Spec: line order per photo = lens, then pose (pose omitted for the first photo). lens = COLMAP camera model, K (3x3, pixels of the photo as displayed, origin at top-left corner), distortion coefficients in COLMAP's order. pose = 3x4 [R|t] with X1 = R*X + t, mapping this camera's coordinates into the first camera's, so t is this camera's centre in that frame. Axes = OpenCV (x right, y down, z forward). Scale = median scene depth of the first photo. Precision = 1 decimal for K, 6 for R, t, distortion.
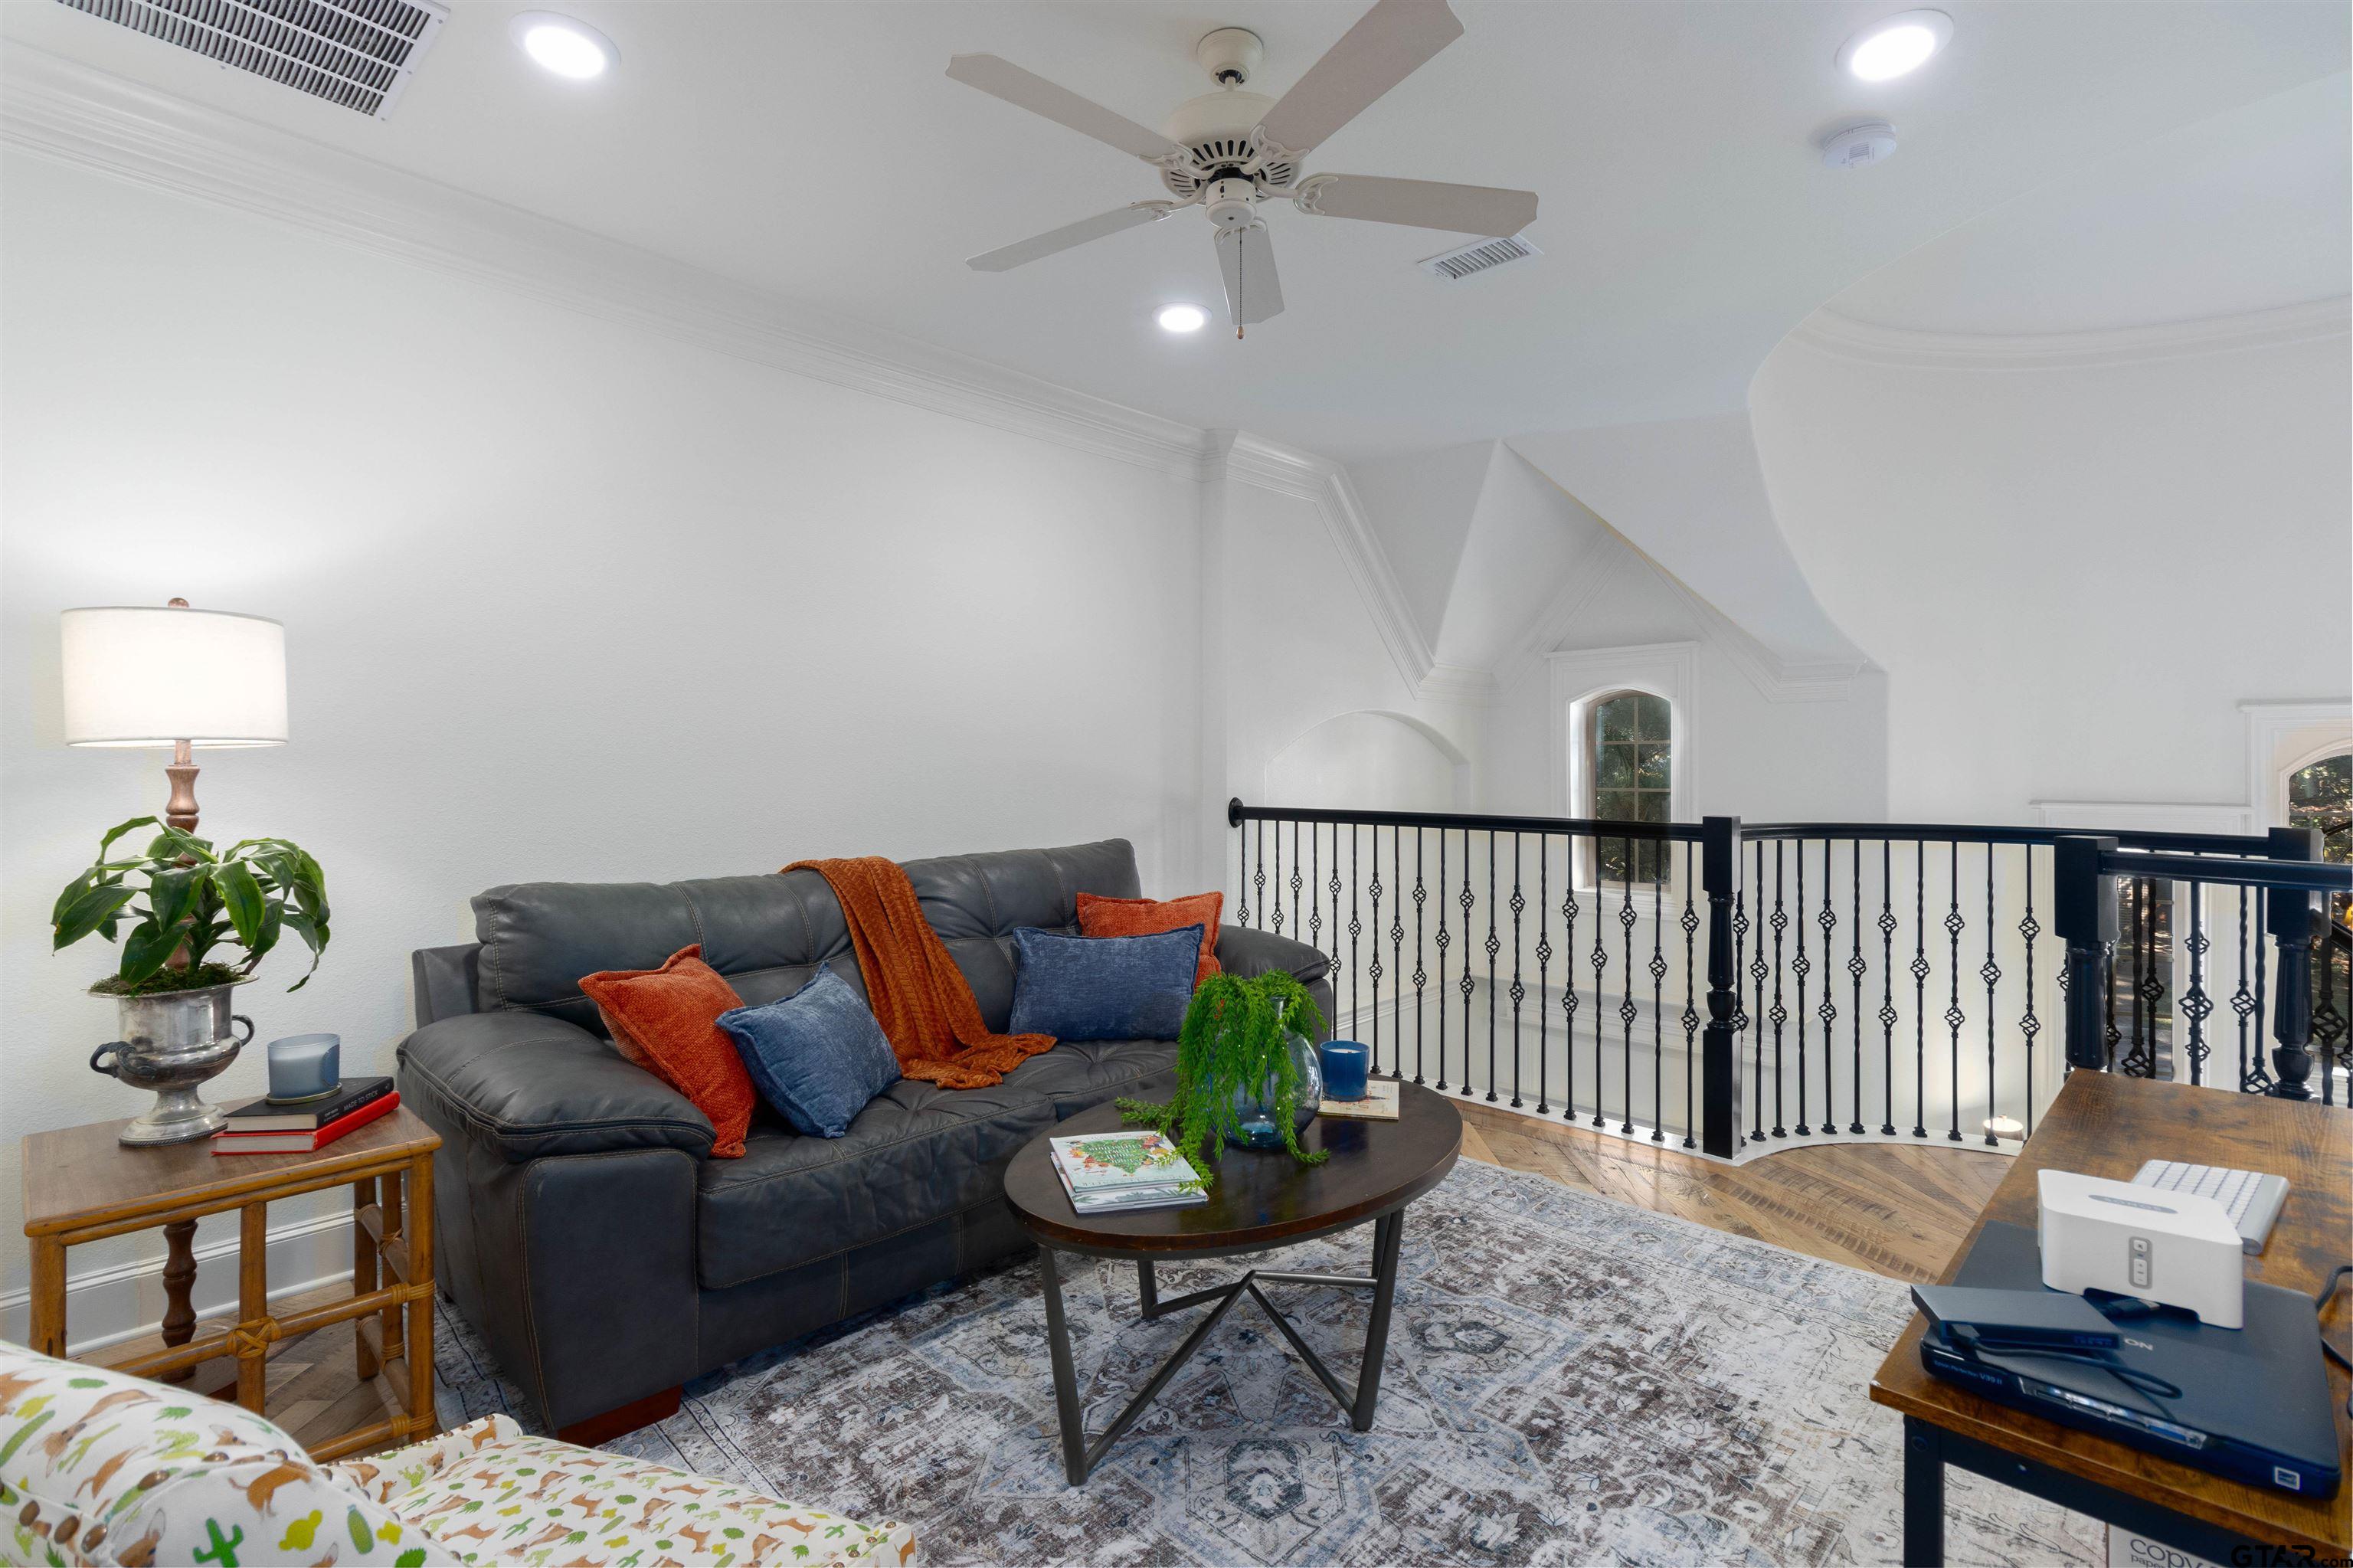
lens RADIAL K [[1110.7, 0, 1172.4], [0, 1110.7, 770.8], [0, 0, 1]] dist [0.001549, 0.000137]
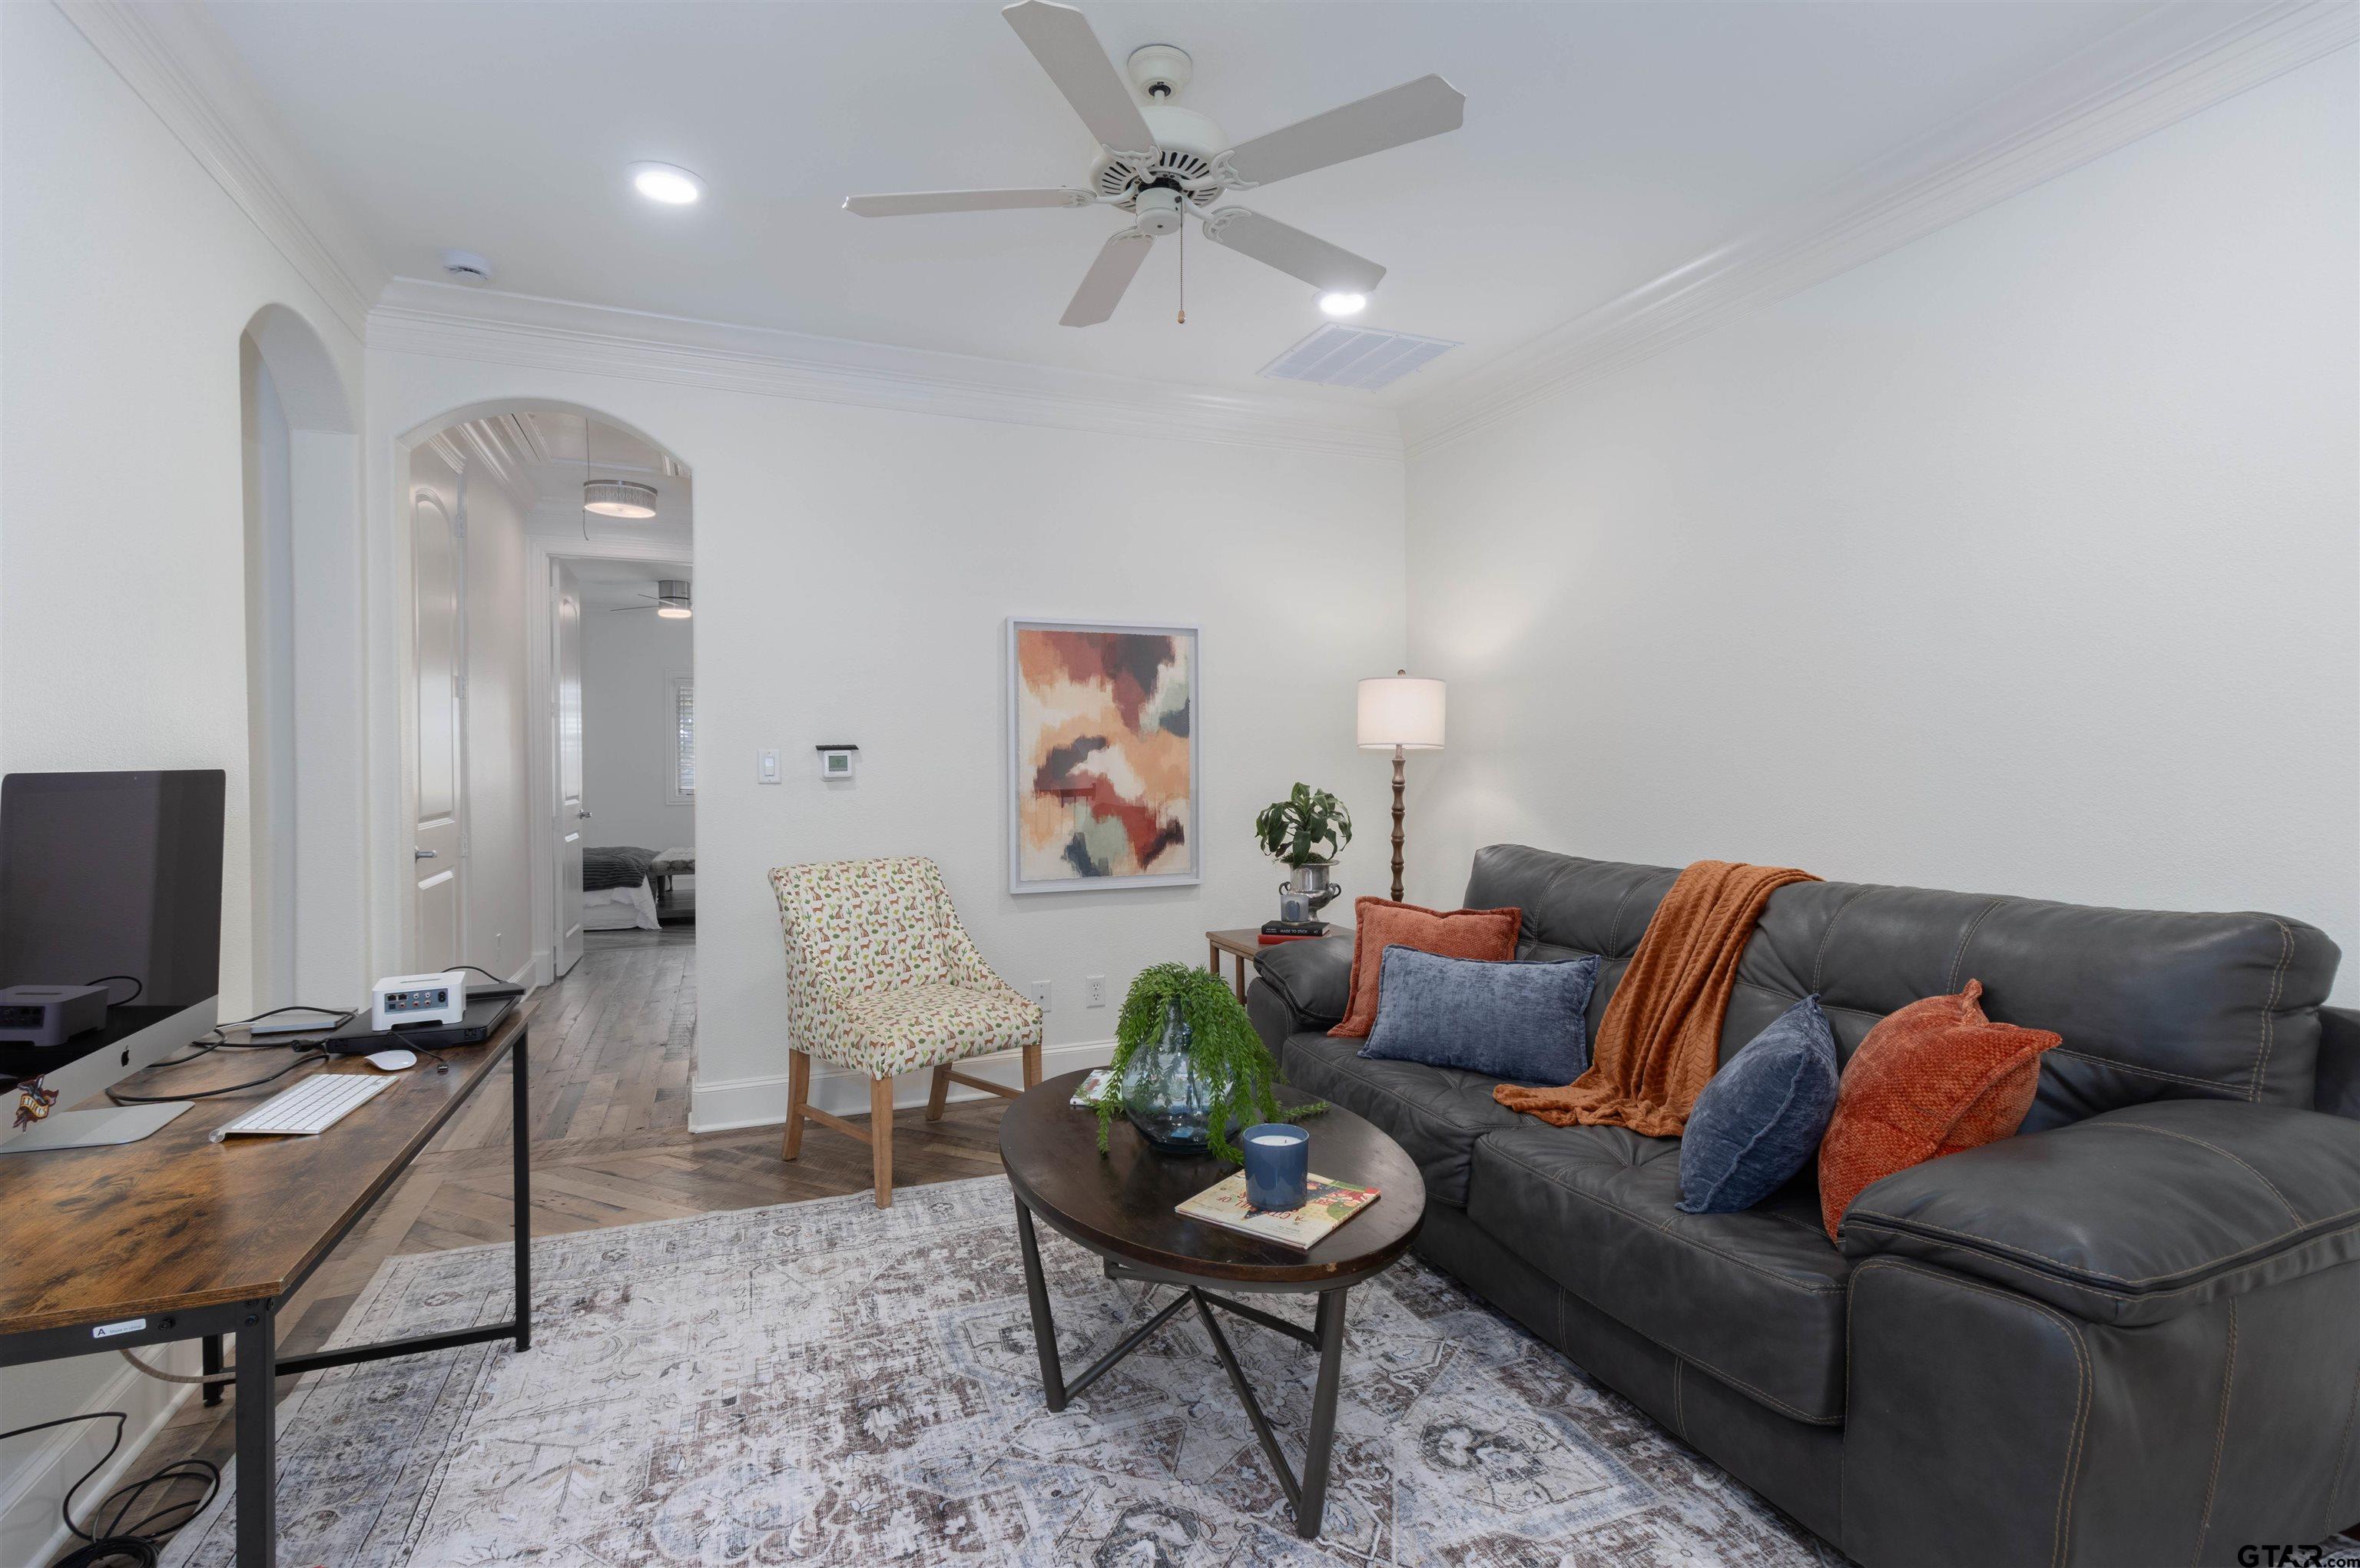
lens RADIAL K [[1114.0, 0, 1175.9], [0, 1114.0, 770.8], [0, 0, 1]] dist [0.001549, 0.000137]
pose [[-0.423544, 0.010667, -0.905813, 1.123758], [0.003255, 0.999942, 0.010253, -0.003861], [0.905870, 0.001394, -0.423554, 1.648798]]
